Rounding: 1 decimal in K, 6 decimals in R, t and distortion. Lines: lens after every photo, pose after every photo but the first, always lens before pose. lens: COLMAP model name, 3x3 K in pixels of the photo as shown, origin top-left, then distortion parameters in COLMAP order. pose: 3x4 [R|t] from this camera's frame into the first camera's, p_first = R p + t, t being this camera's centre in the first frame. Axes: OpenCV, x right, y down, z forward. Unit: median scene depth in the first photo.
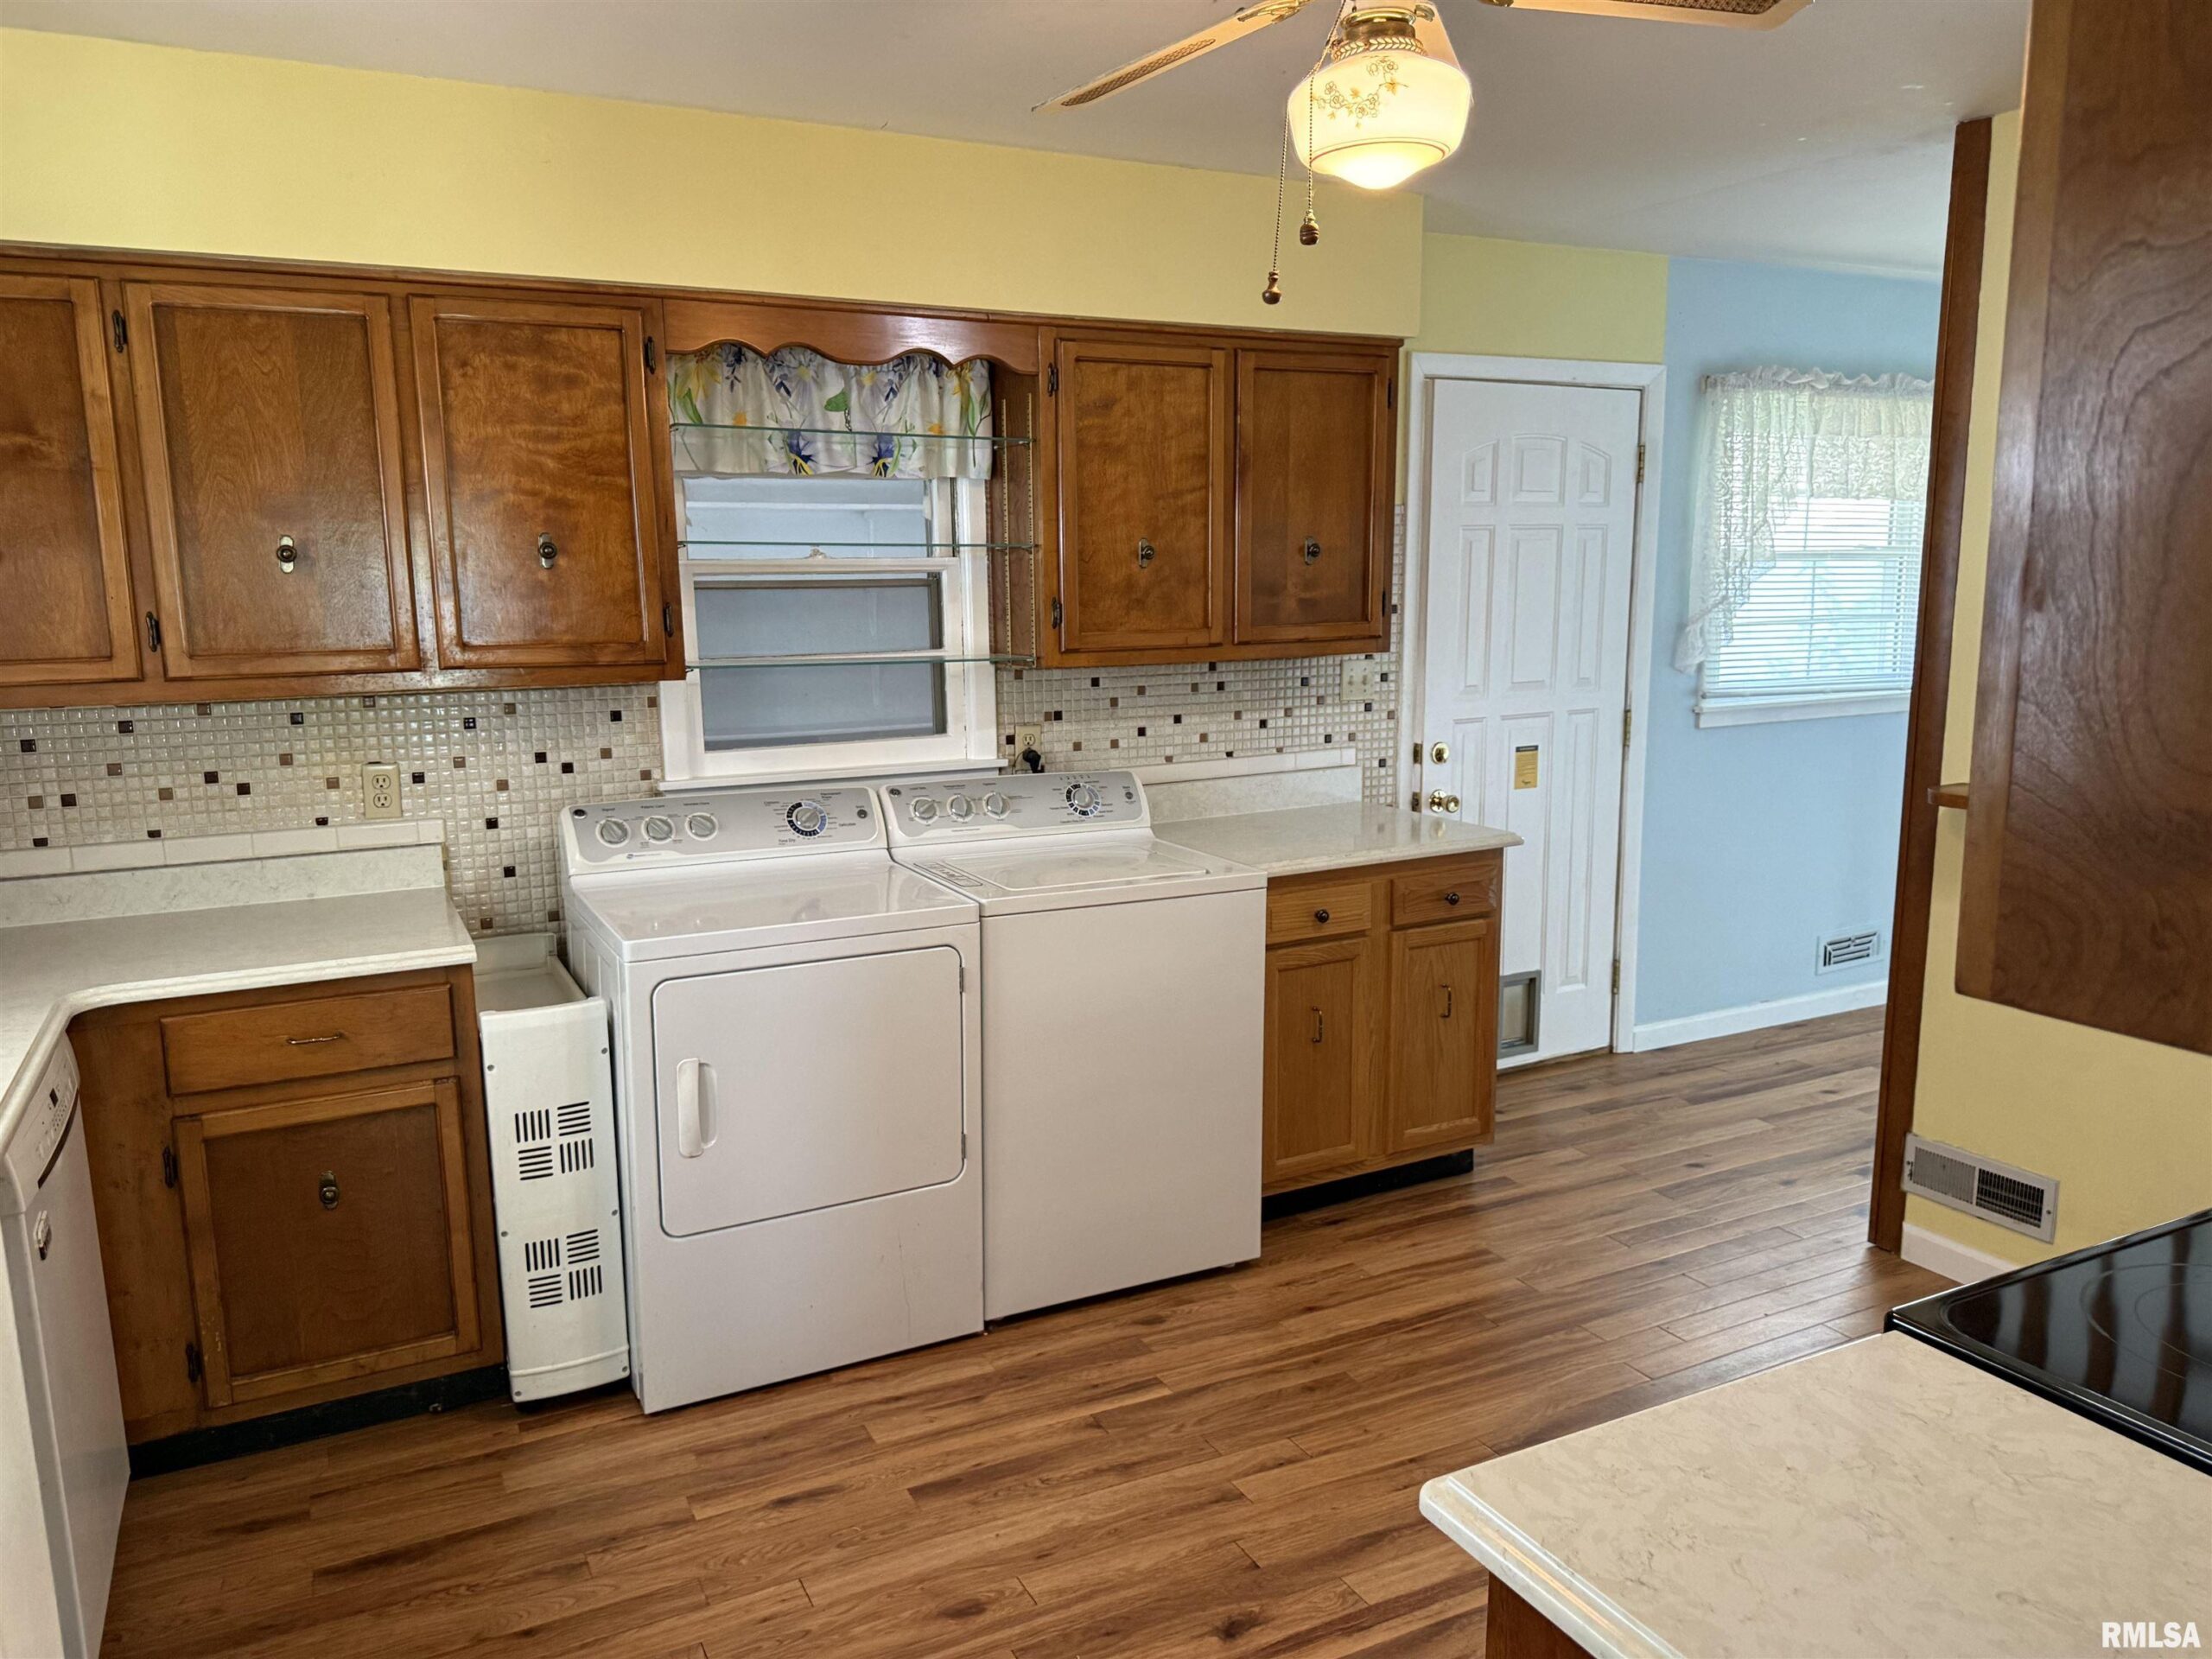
lens RADIAL K [[1567.7, 0, 1099.9], [0, 1567.7, 873.5], [0, 0, 1]] dist [0.056414, -0.001714]
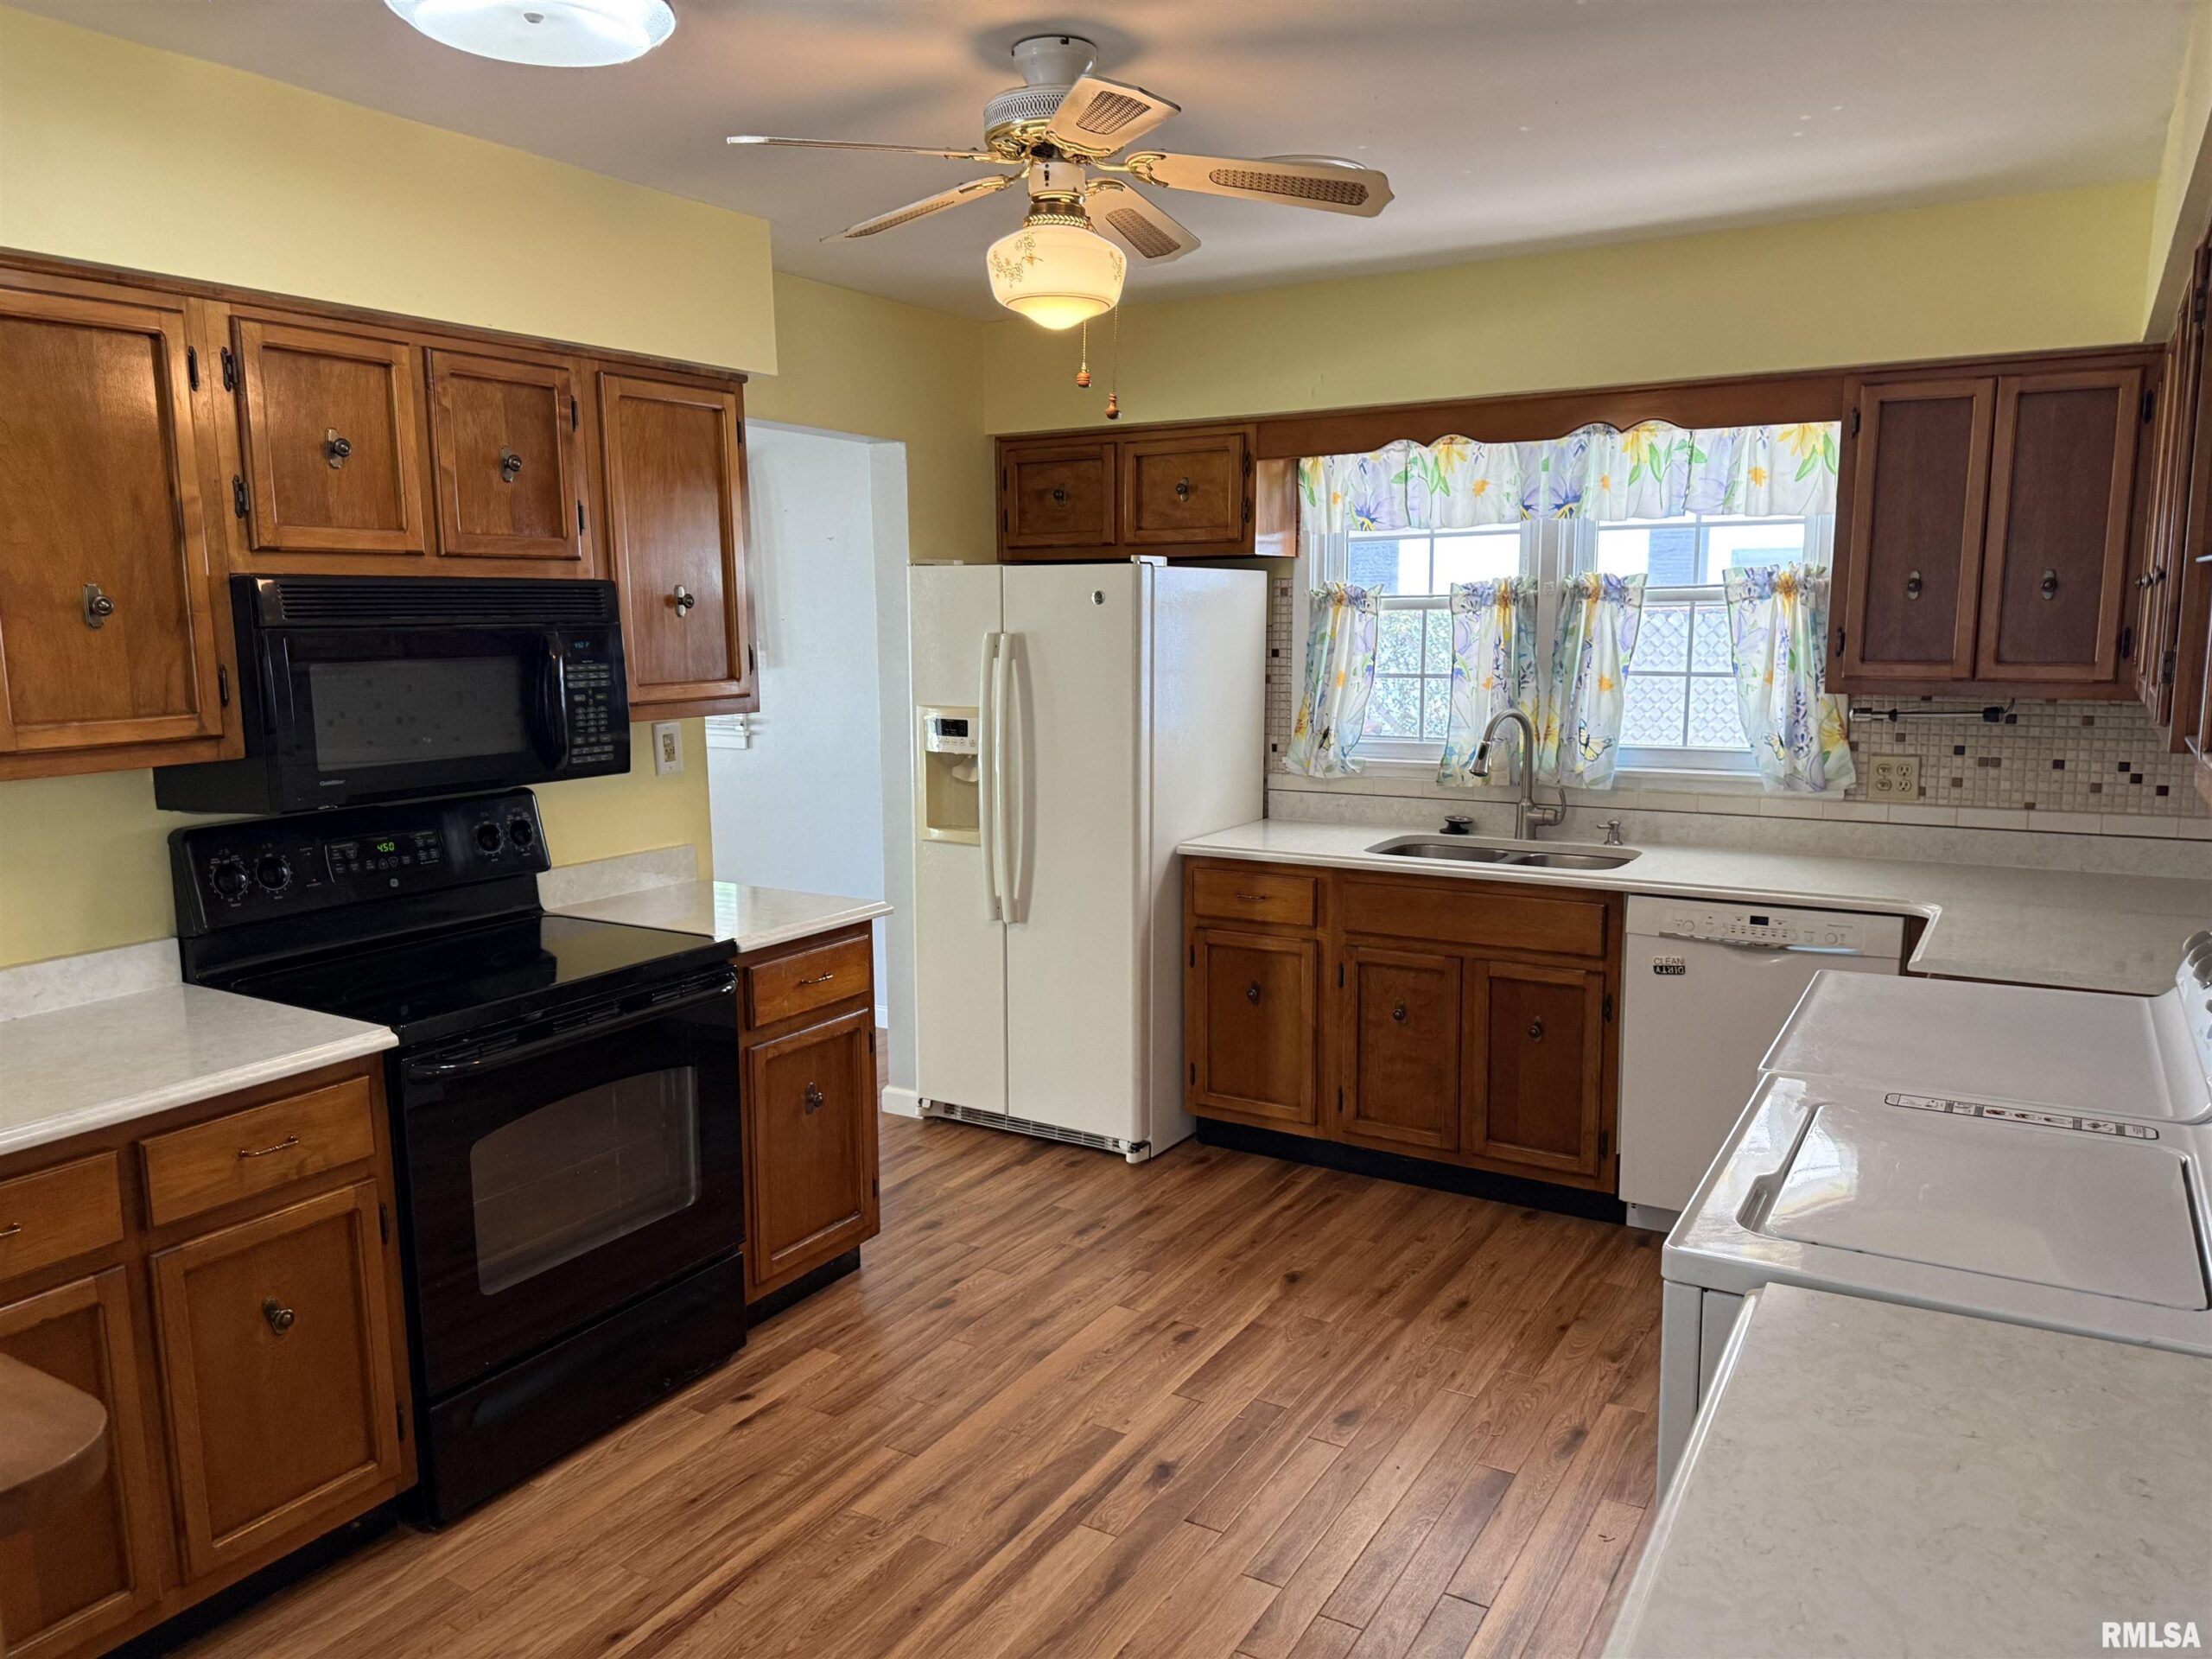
lens RADIAL K [[1559.4, 0, 1106.0], [0, 1559.4, 829.5], [0, 0, 1]] dist [-0.004169, -0.007501]
pose [[-0.852001, 0.102235, -0.513461, 0.381015], [-0.067251, 0.951252, 0.300994, -0.199096], [0.519203, 0.290977, -0.803592, 0.991071]]
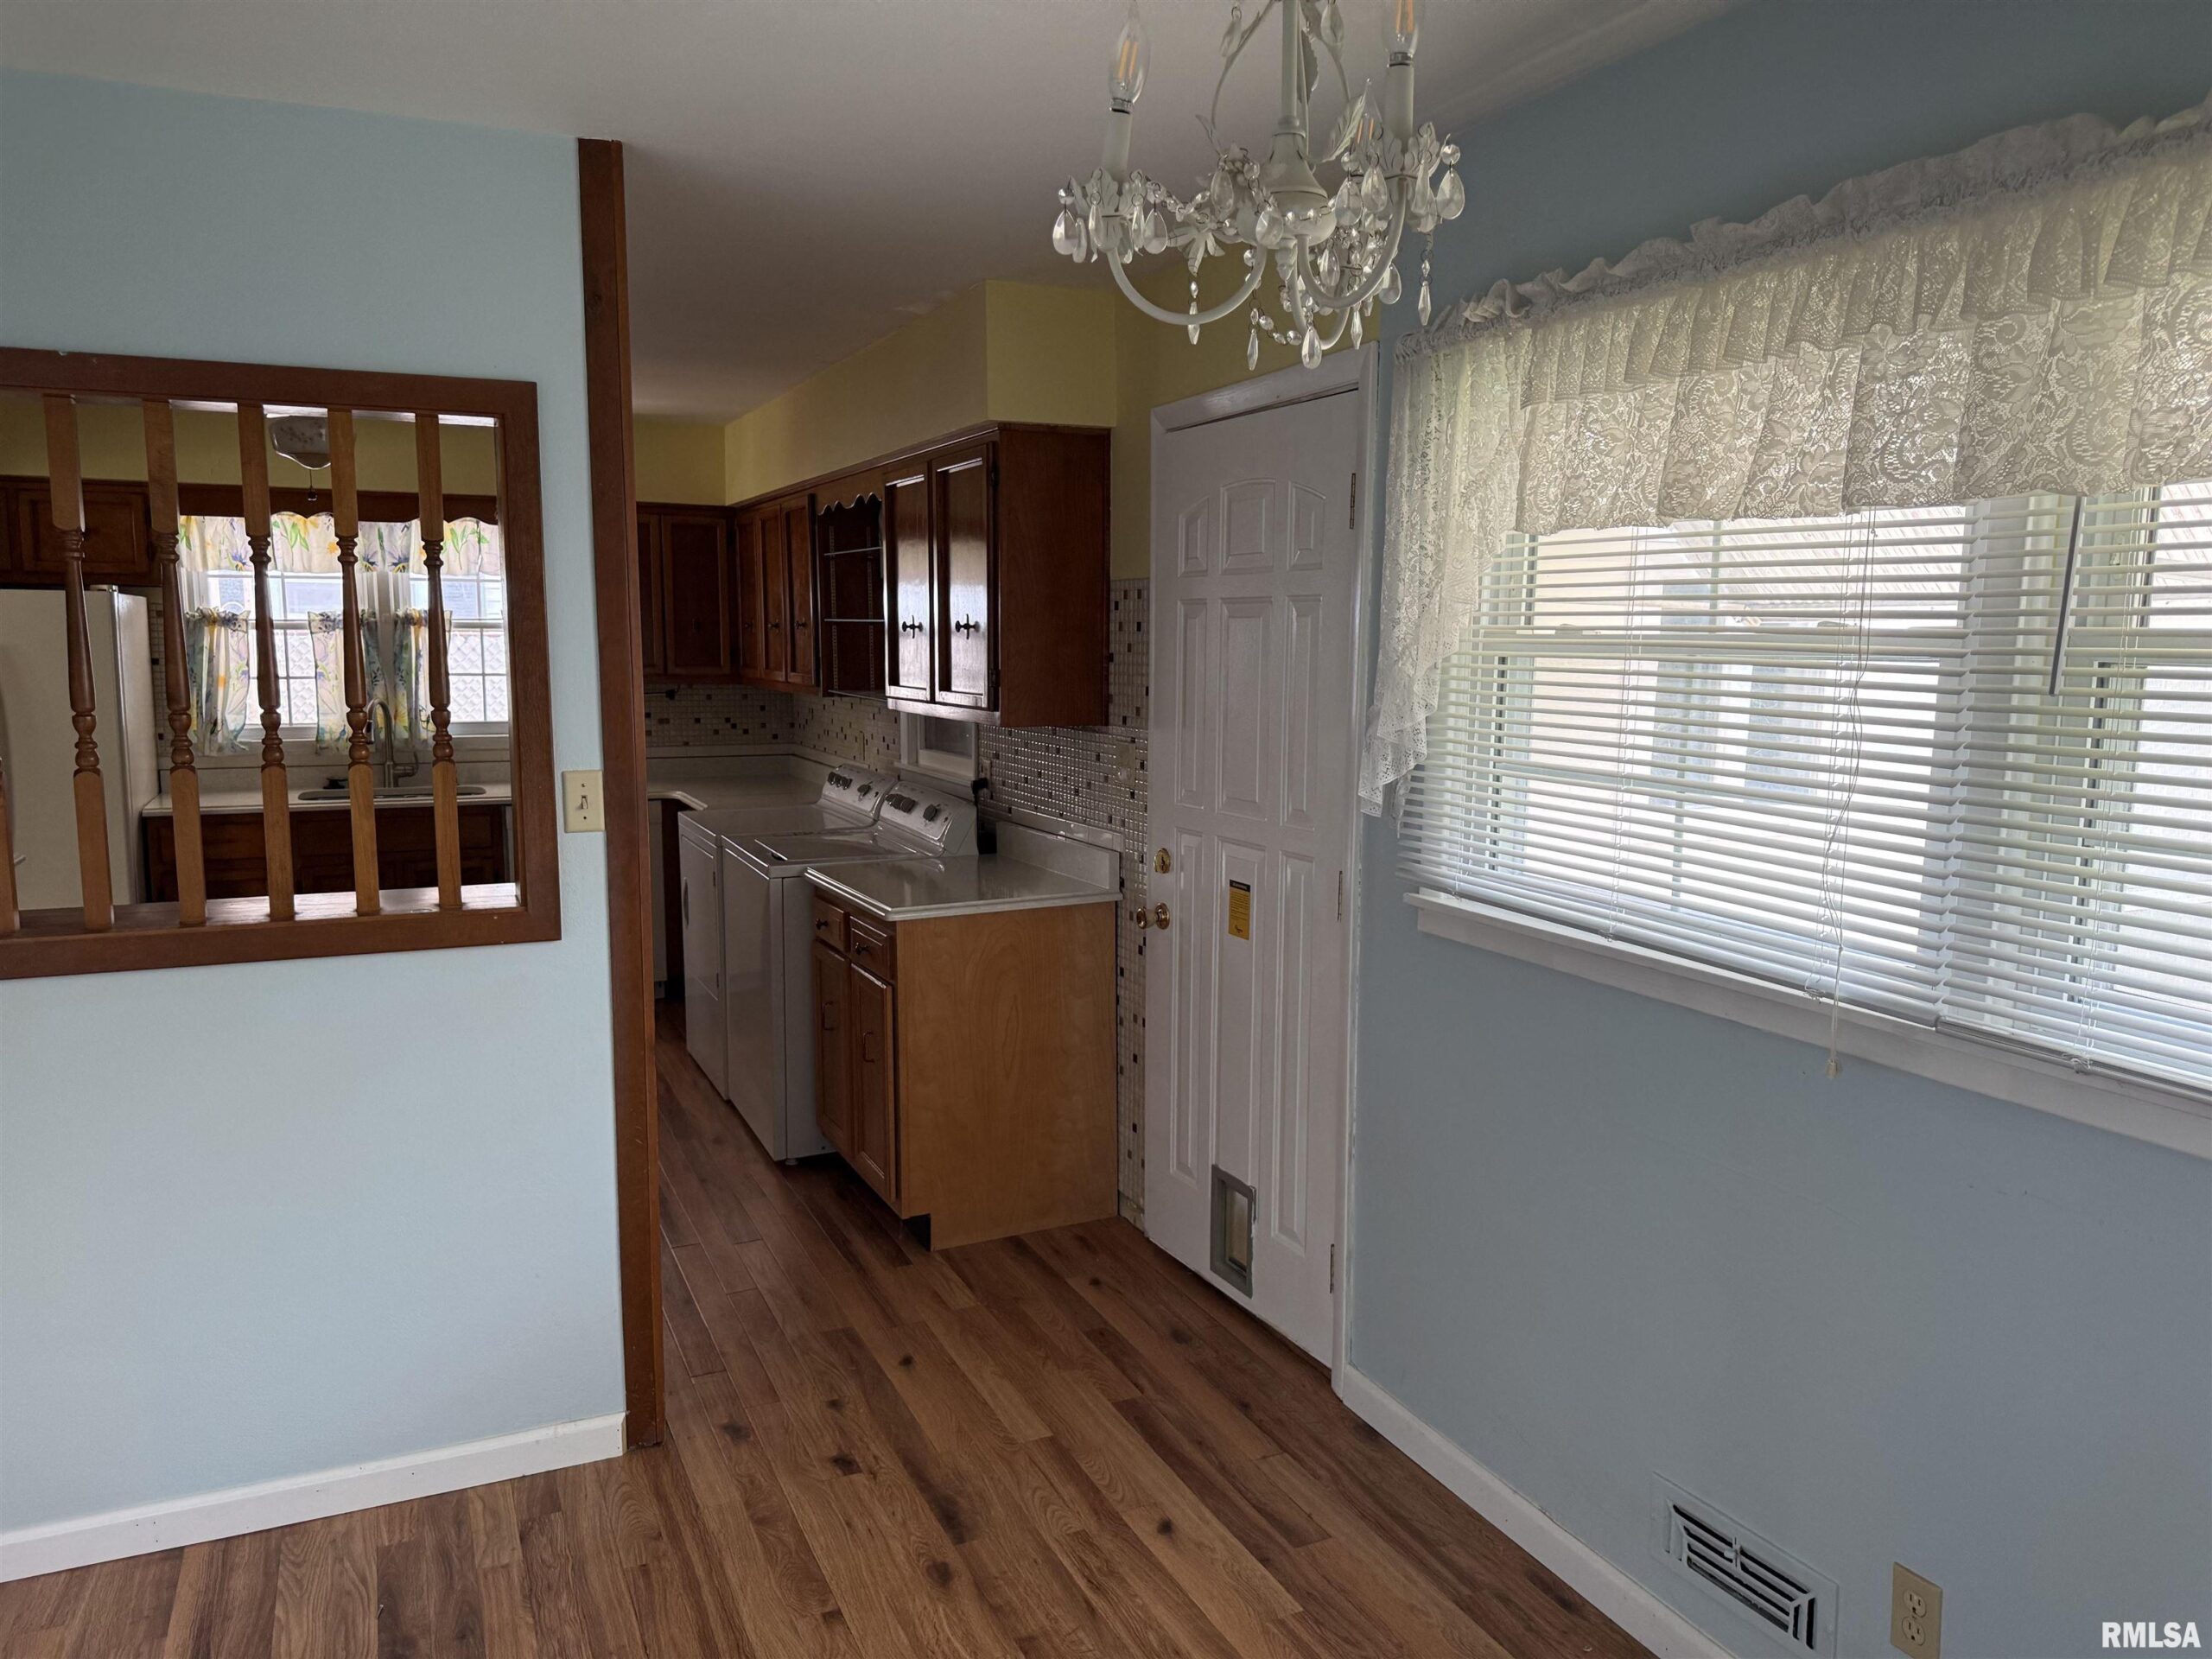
lens RADIAL K [[1539.5, 0, 1106.0], [0, 1539.5, 829.5], [0, 0, 1]] dist [0.049352, -0.052240]
pose [[-0.041388, 0.146969, -0.988275, 1.101701], [-0.190324, 0.969852, 0.152199, -0.225969], [0.980849, 0.194392, -0.012169, 1.021534]]
